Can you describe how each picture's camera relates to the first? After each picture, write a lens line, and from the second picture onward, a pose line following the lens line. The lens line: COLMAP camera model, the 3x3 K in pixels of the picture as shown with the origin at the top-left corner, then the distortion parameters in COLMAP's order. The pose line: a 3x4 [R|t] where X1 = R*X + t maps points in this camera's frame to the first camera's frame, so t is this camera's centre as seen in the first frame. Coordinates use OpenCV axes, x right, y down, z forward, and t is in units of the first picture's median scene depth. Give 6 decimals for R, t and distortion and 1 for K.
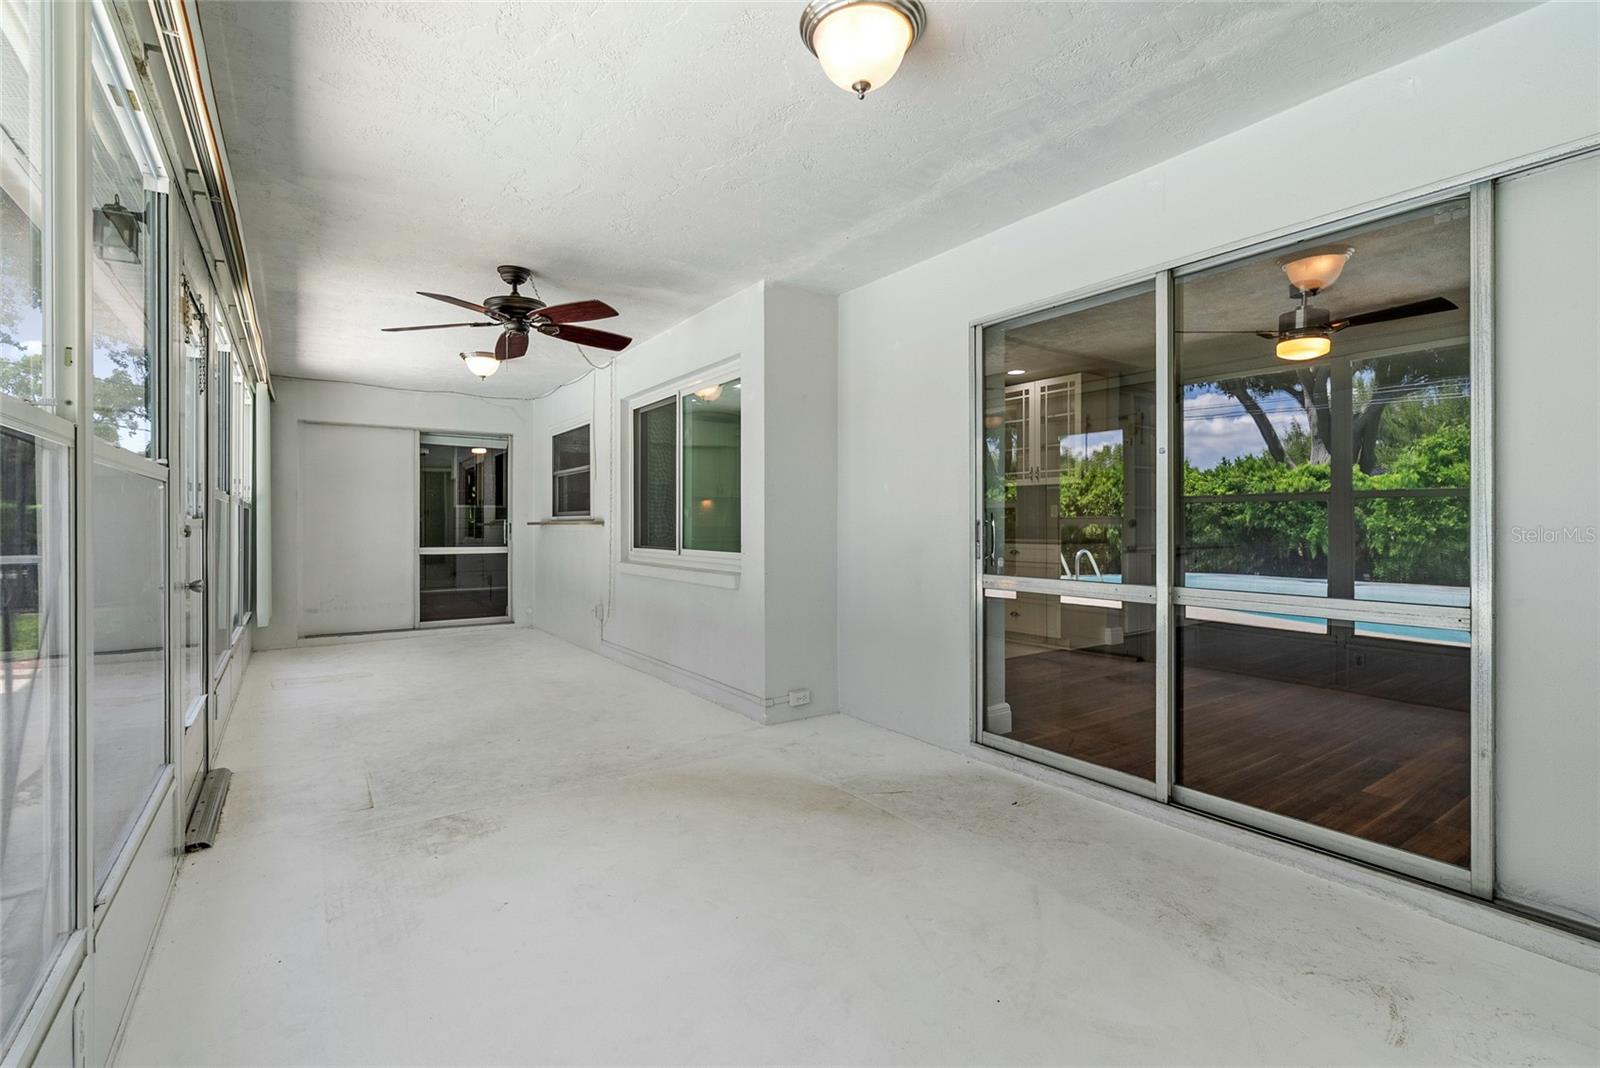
lens RADIAL K [[724.0, 0, 797.6], [0, 724.0, 522.5], [0, 0, 1]] dist [-0.000339, 0.000005]
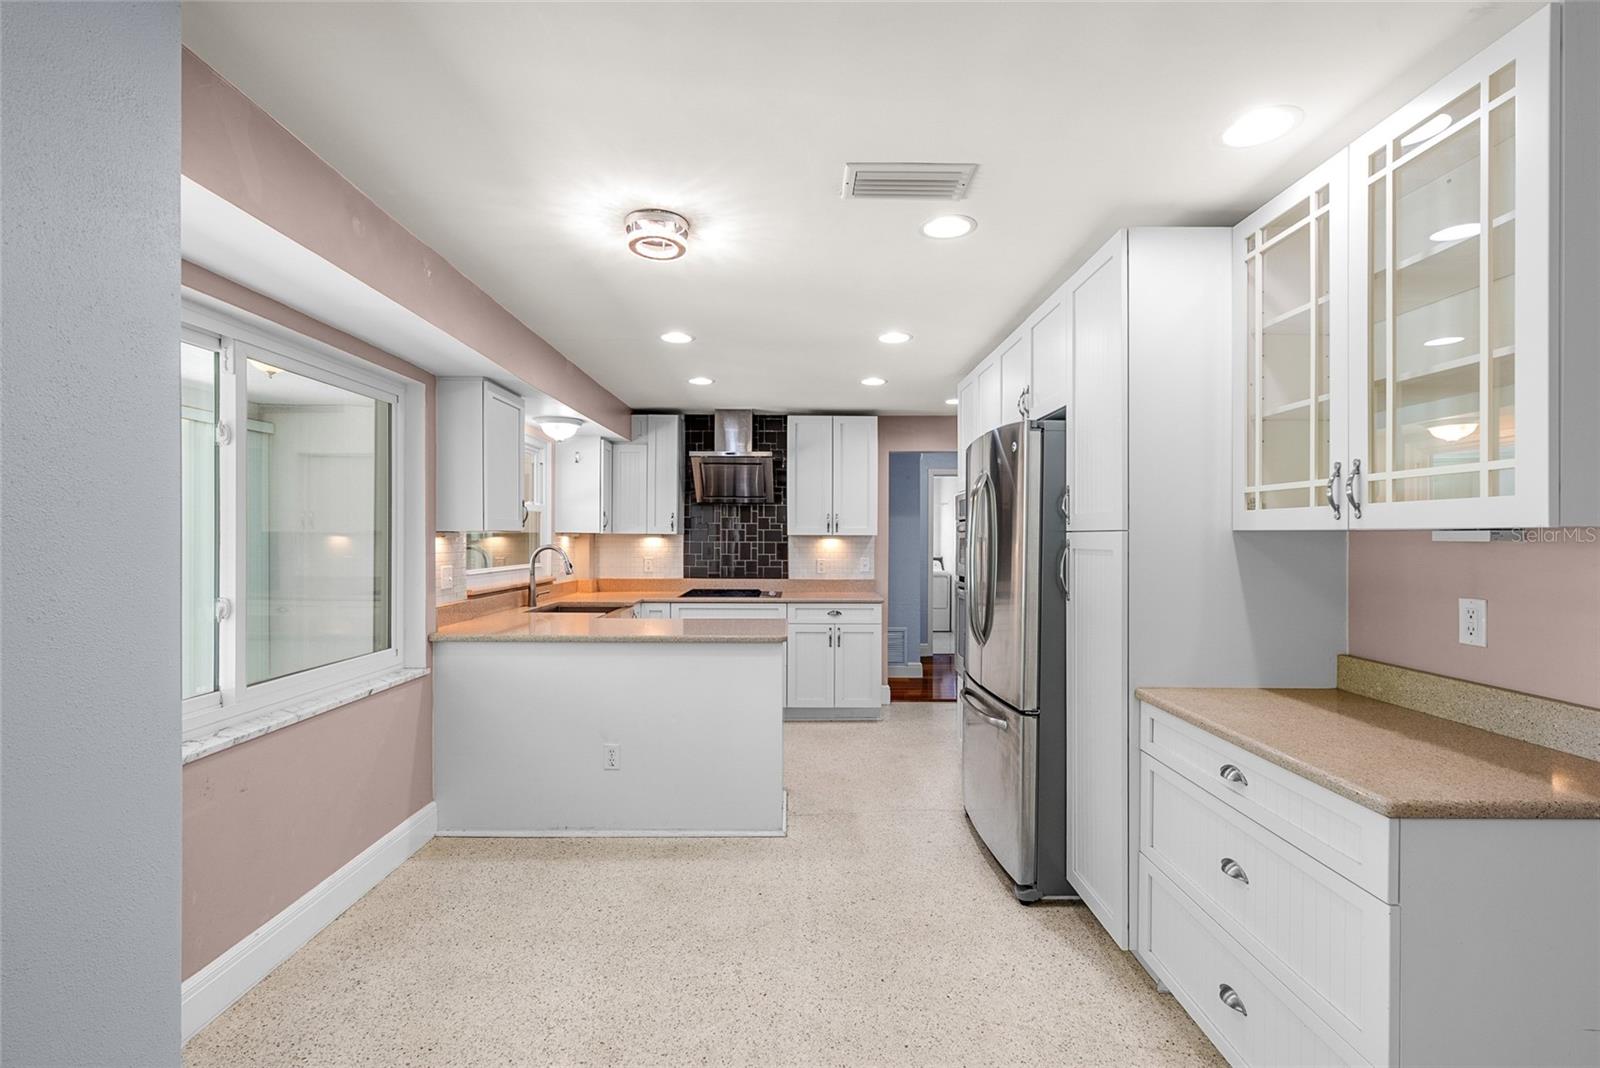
lens RADIAL K [[722.6, 0, 796.9], [0, 722.6, 541.1], [0, 0, 1]] dist [-0.002232, 0.000284]
pose [[0.822737, 0.007961, -0.568366, 0.502124], [-0.004957, 0.999964, 0.006831, -0.076793], [0.568400, -0.002803, 0.822747, 1.062510]]
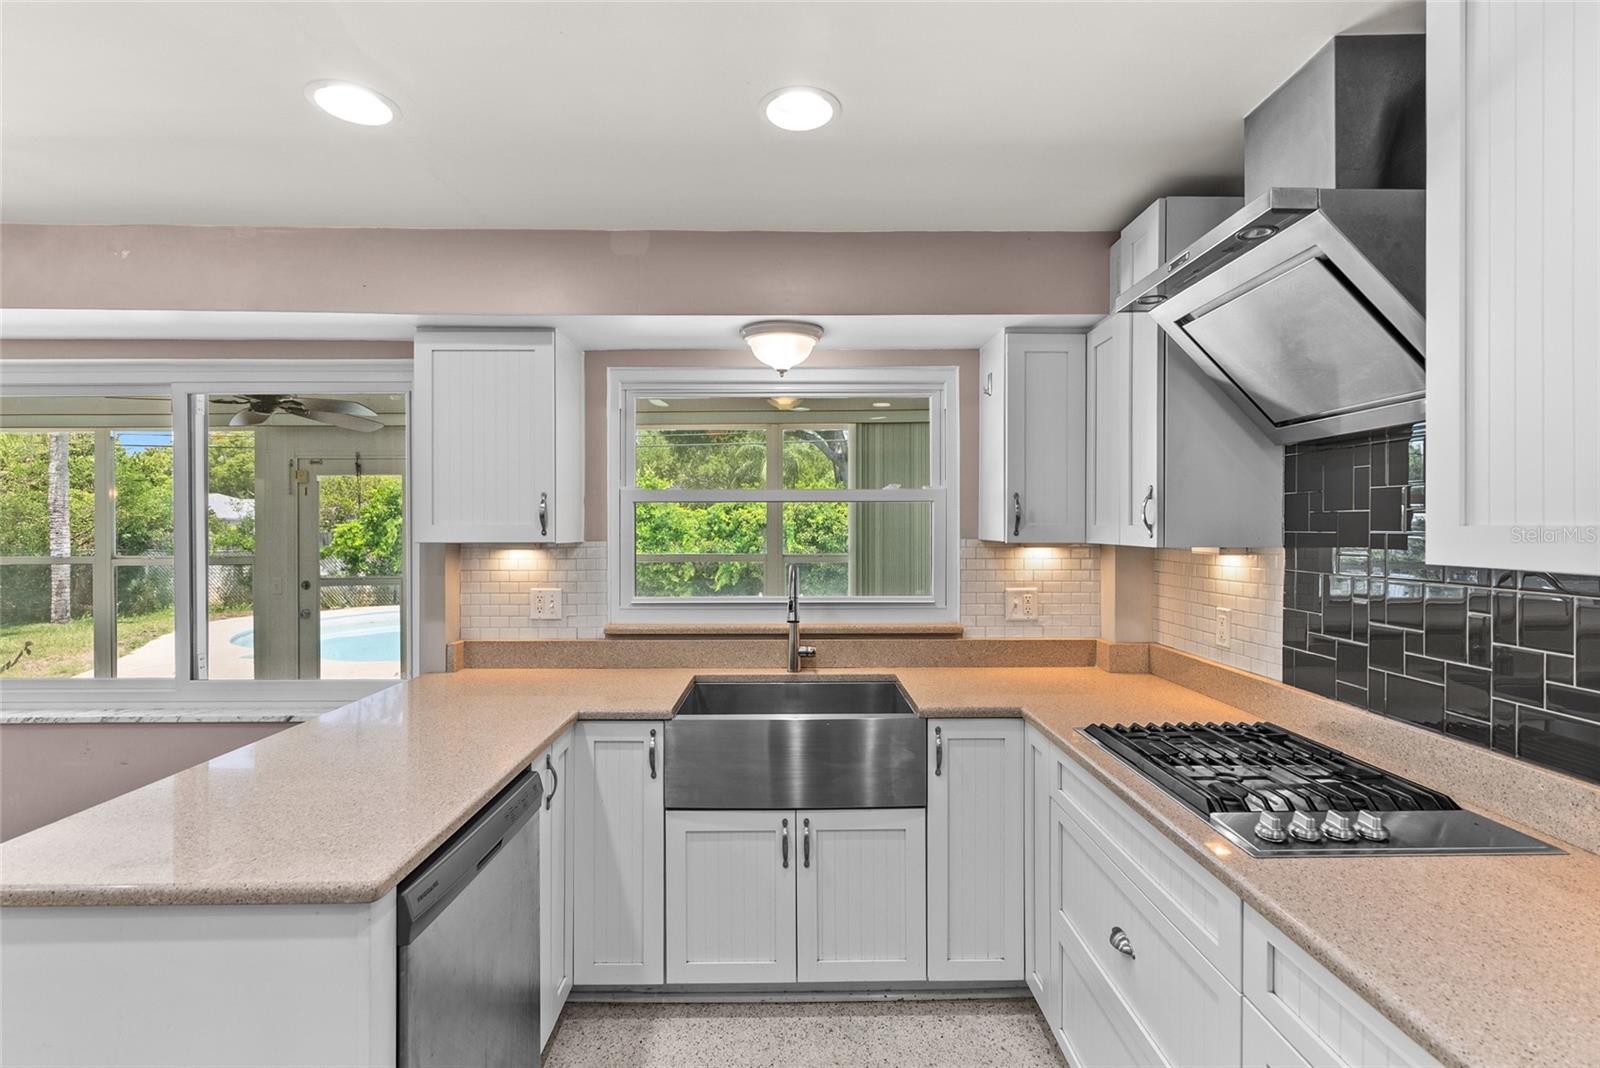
lens RADIAL K [[764.3, 0, 800.6], [0, 764.3, 528.6], [0, 0, 1]] dist [-0.001611, 0.000521]
pose [[-0.564767, 0.003885, -0.825241, 0.074707], [0.004310, 0.999989, 0.001758, -0.093497], [0.825239, -0.002564, -0.564778, 2.153511]]
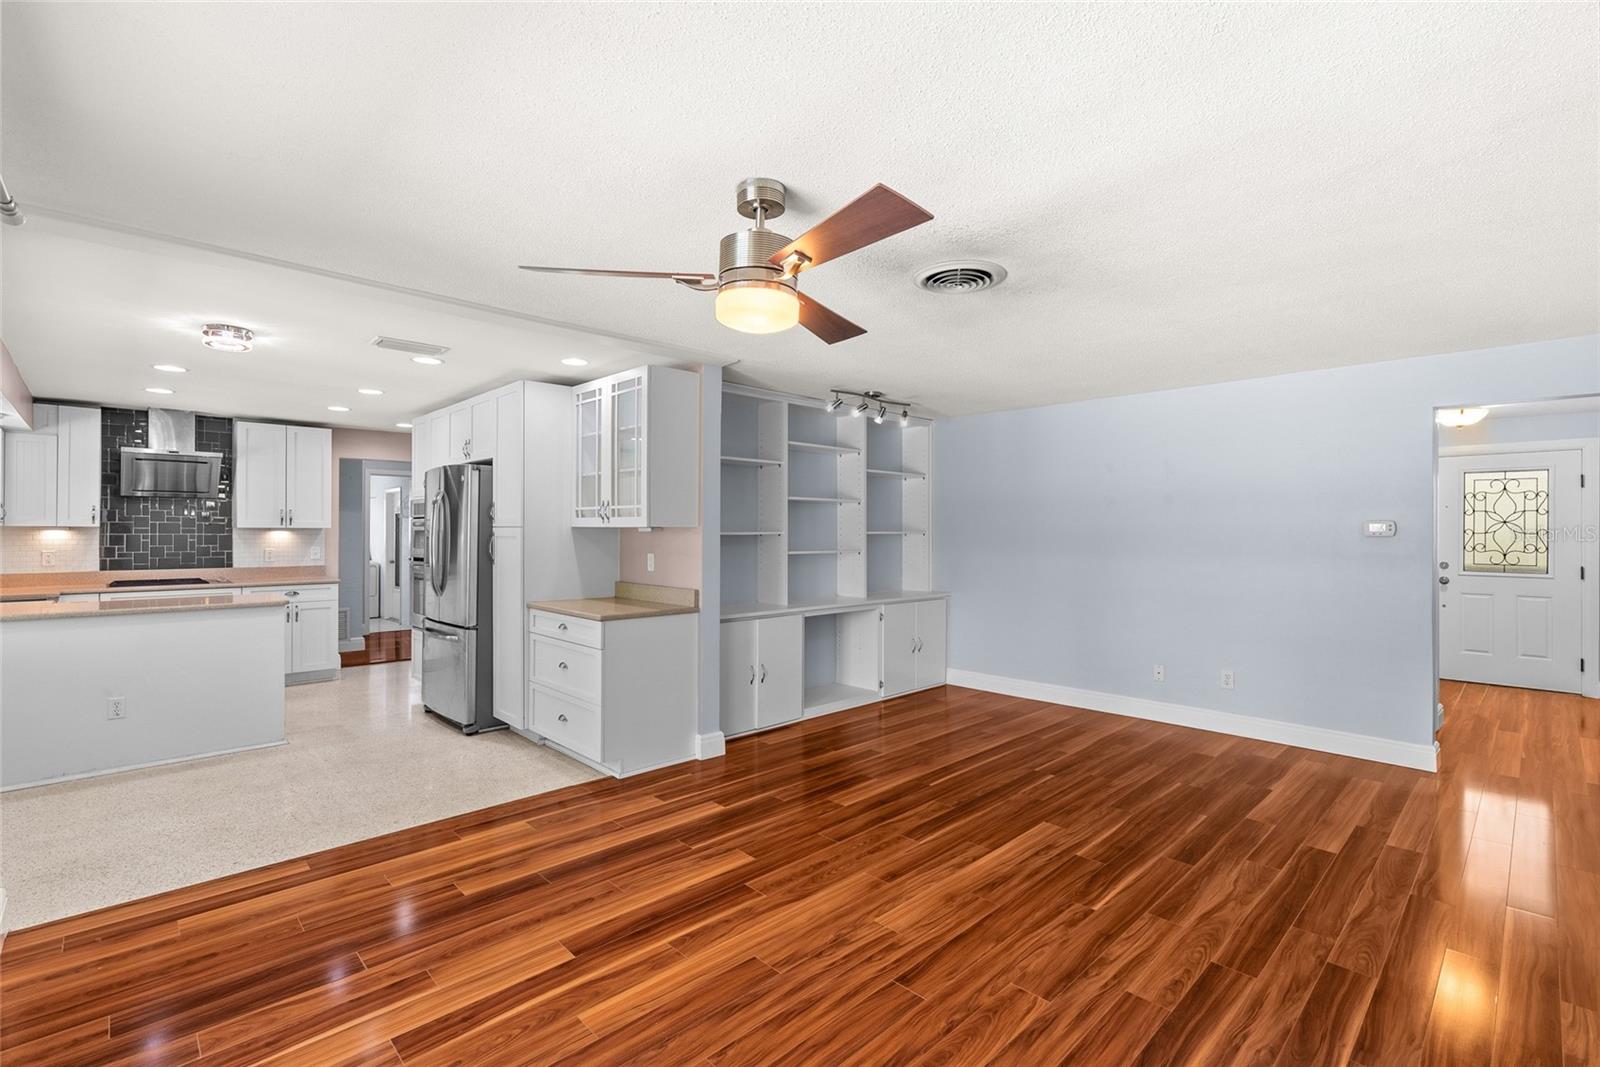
lens RADIAL K [[720.5, 0, 798.8], [0, 720.5, 529.2], [0, 0, 1]] dist [0.000679, -0.000342]
pose [[0.987205, 0.006049, 0.159344, 0.642259], [-0.005542, 0.999978, -0.003630, -0.076830], [-0.159362, 0.002701, 0.987216, 0.476832]]
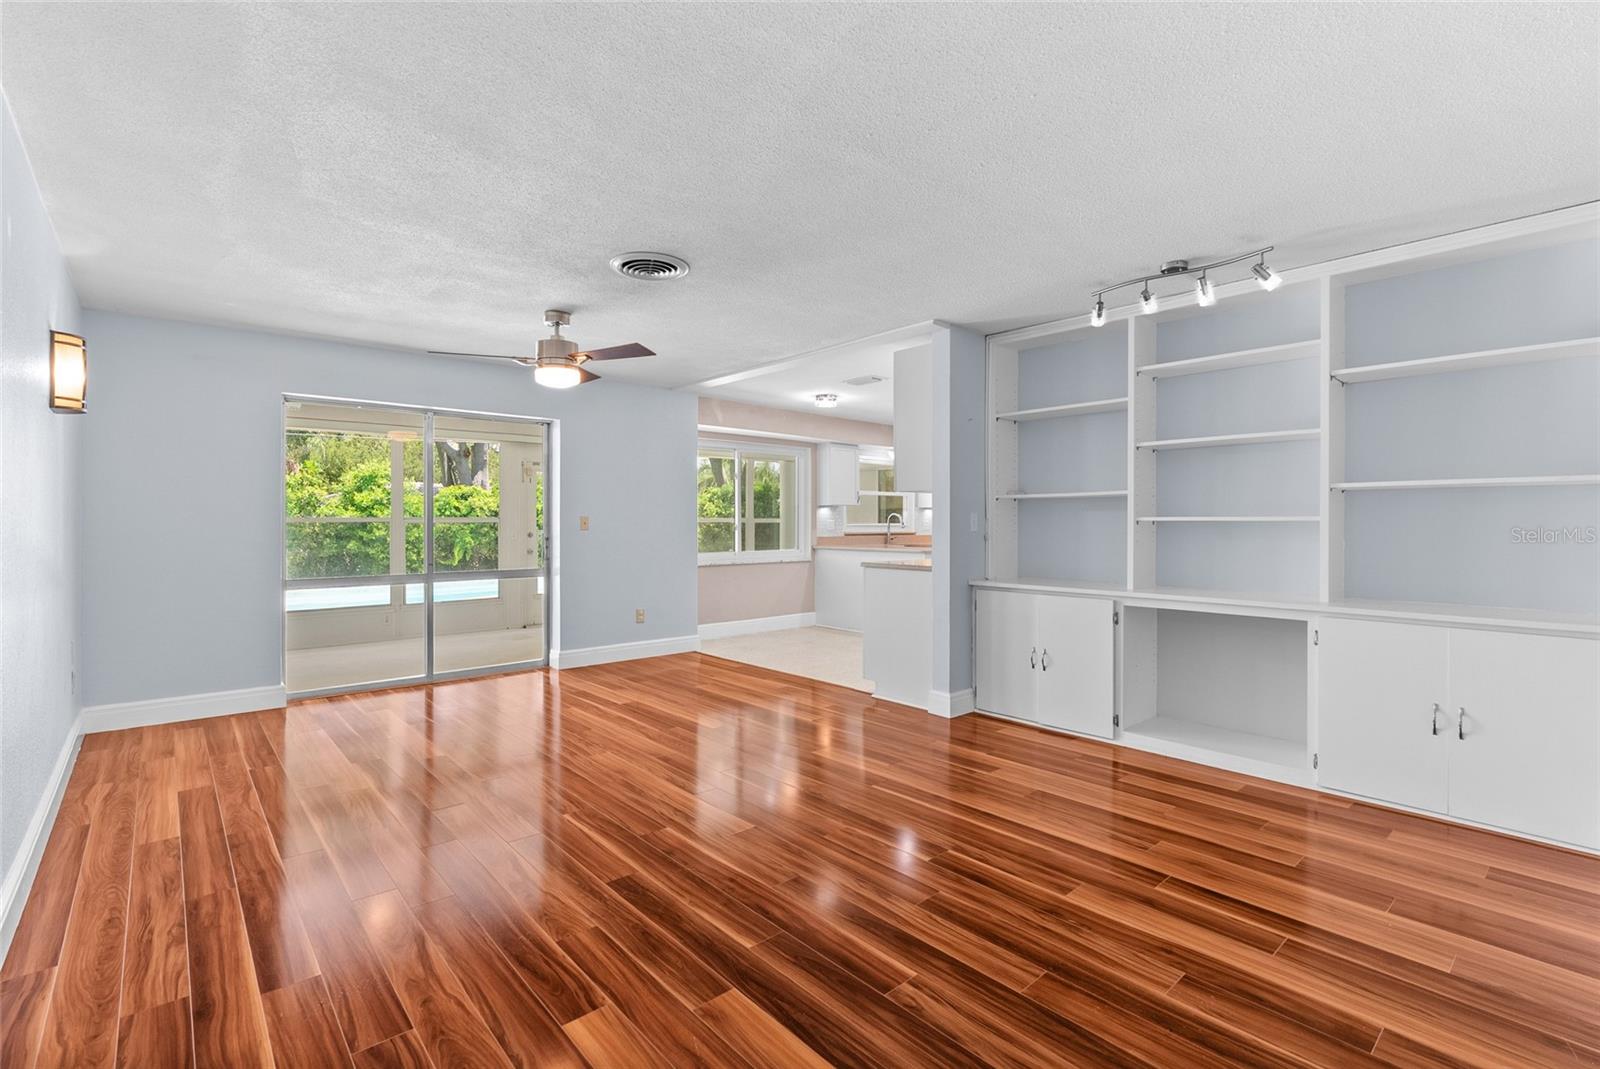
lens RADIAL K [[719.2, 0, 804.2], [0, 719.2, 528.5], [0, 0, 1]] dist [0.000212, 0.000368]
pose [[0.120511, 0.009536, -0.992666, 1.744522], [0.000612, 0.999953, 0.009680, -0.035280], [0.992712, -0.001774, 0.120499, 1.219446]]
